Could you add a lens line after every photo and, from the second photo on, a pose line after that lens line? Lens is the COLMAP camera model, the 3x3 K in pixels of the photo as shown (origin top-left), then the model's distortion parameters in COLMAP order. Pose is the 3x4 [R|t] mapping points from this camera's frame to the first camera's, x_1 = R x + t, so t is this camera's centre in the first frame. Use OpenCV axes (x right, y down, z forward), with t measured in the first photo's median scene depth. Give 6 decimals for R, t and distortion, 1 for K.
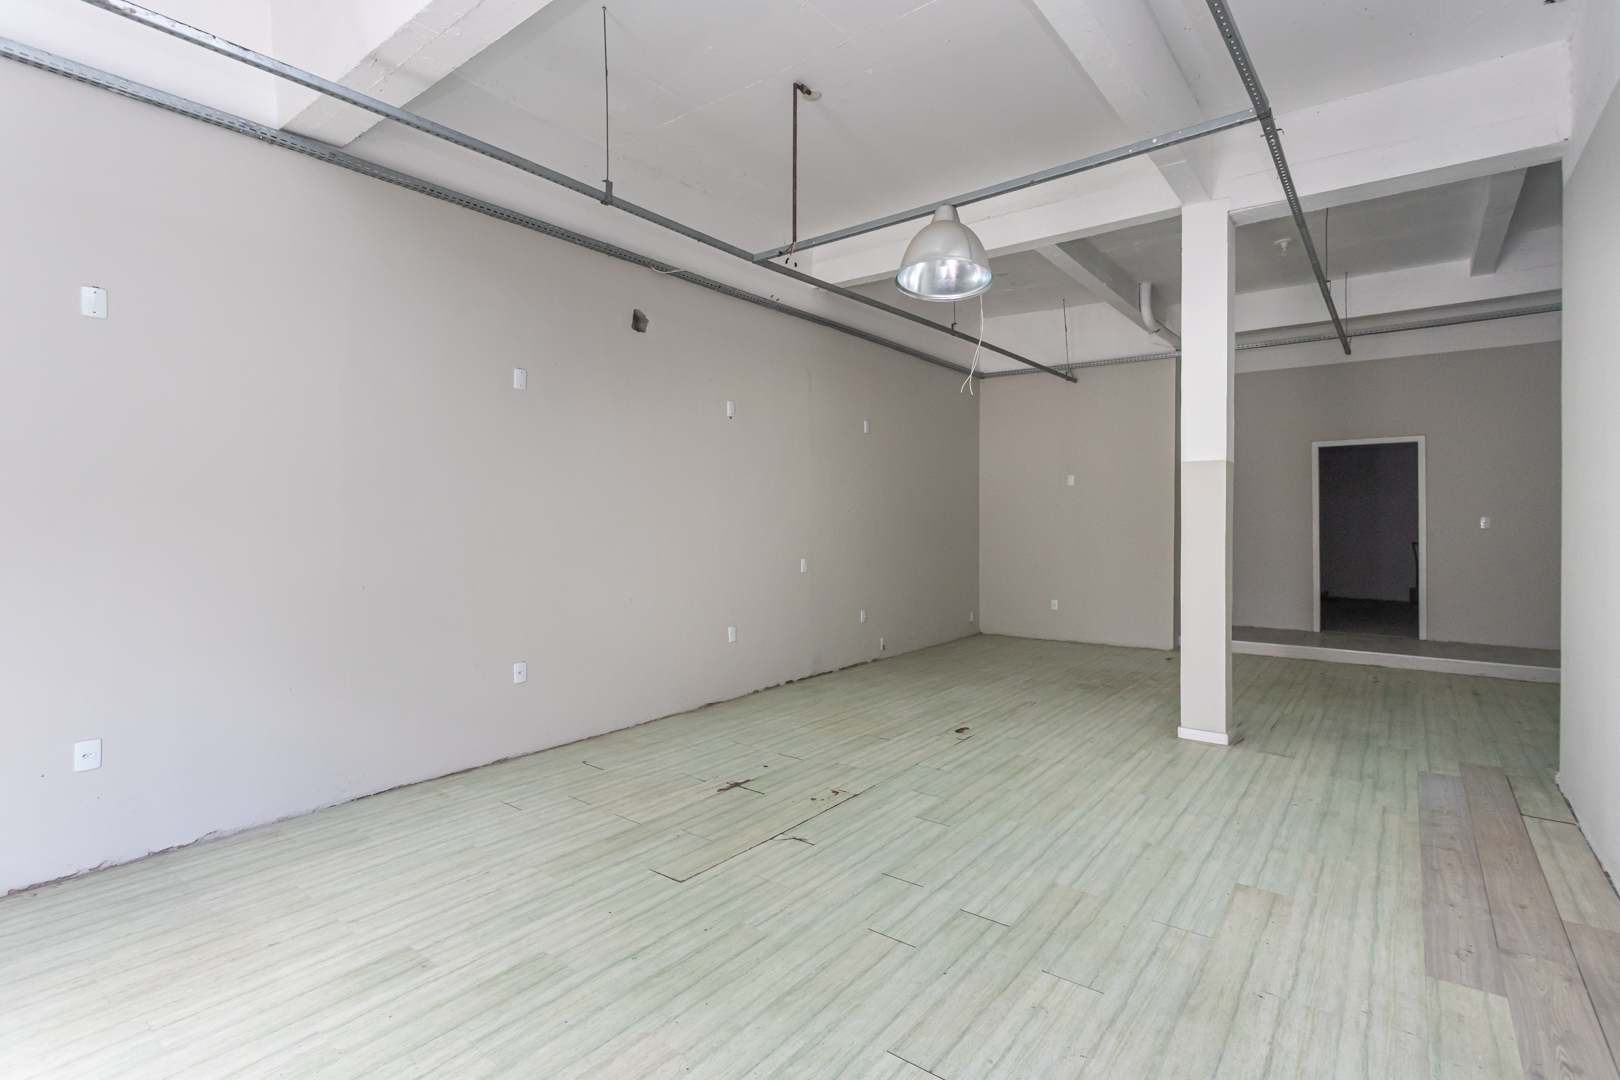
lens RADIAL K [[771.4, 0, 805.3], [0, 771.4, 519.8], [0, 0, 1]] dist [0.000310, 0.000944]
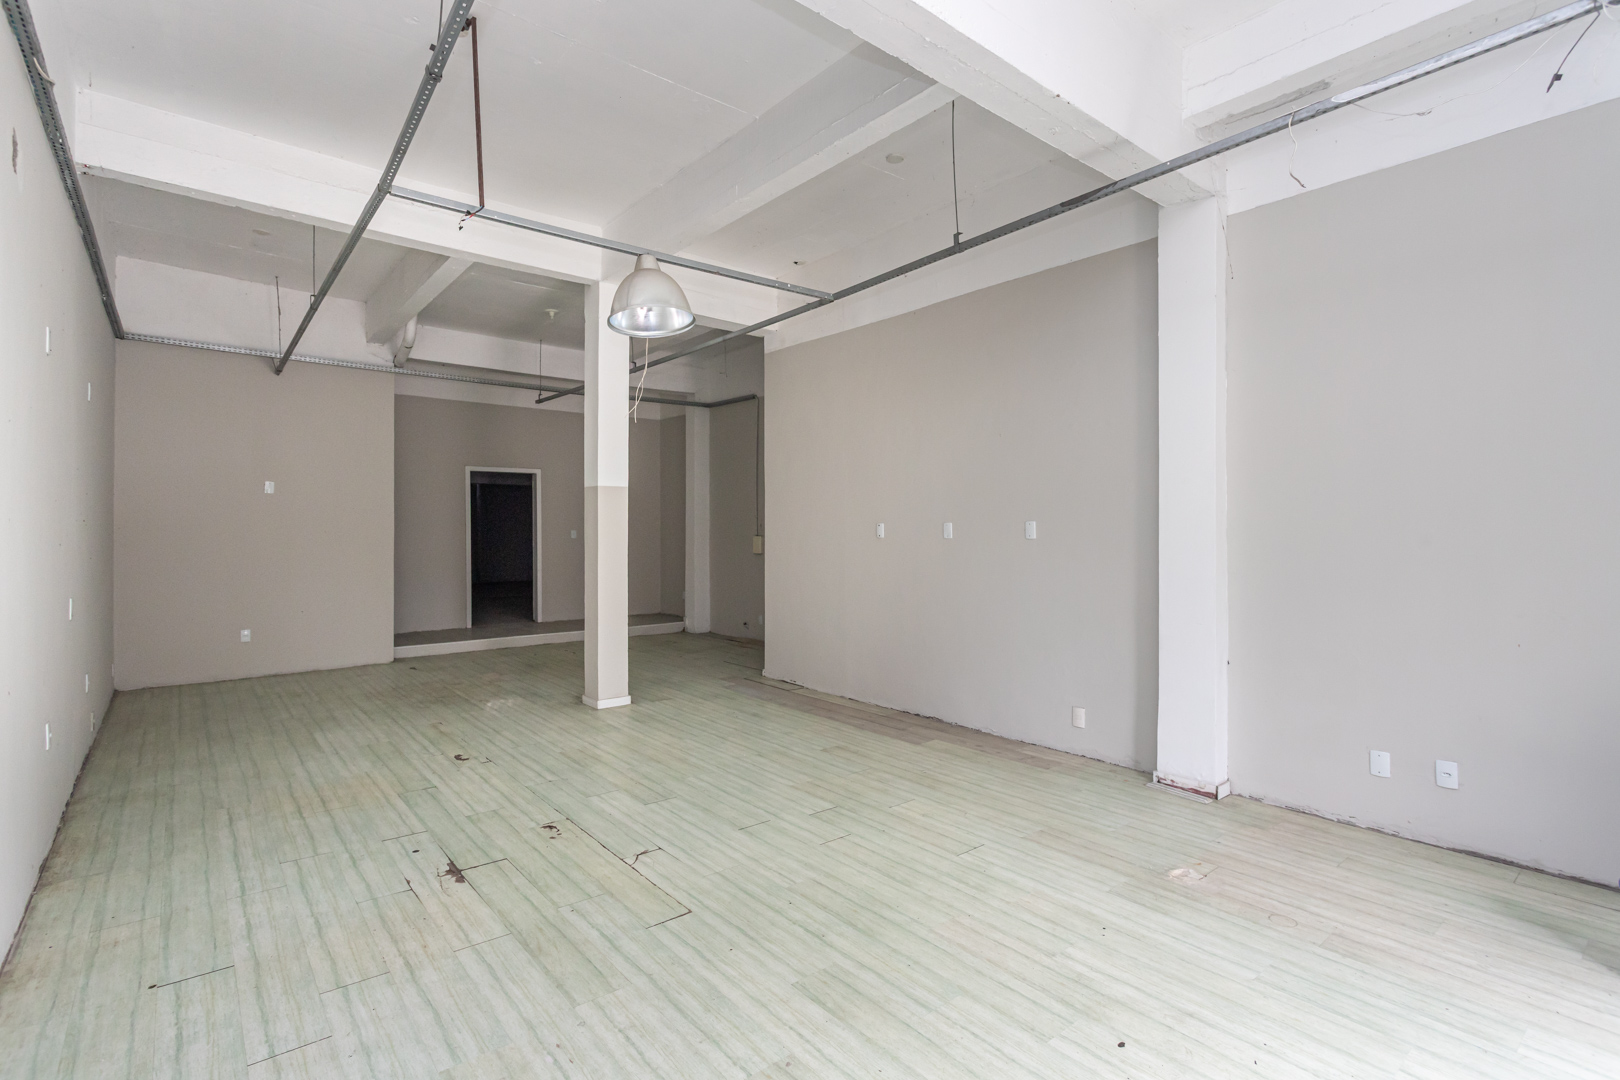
lens RADIAL K [[775.1, 0, 820.1], [0, 775.1, 535.4], [0, 0, 1]] dist [-0.001906, 0.001462]
pose [[0.204467, -0.005592, 0.978857, -0.873102], [0.001059, 0.999984, 0.005492, -0.003798], [-0.978873, -0.000087, 0.204470, 0.525833]]
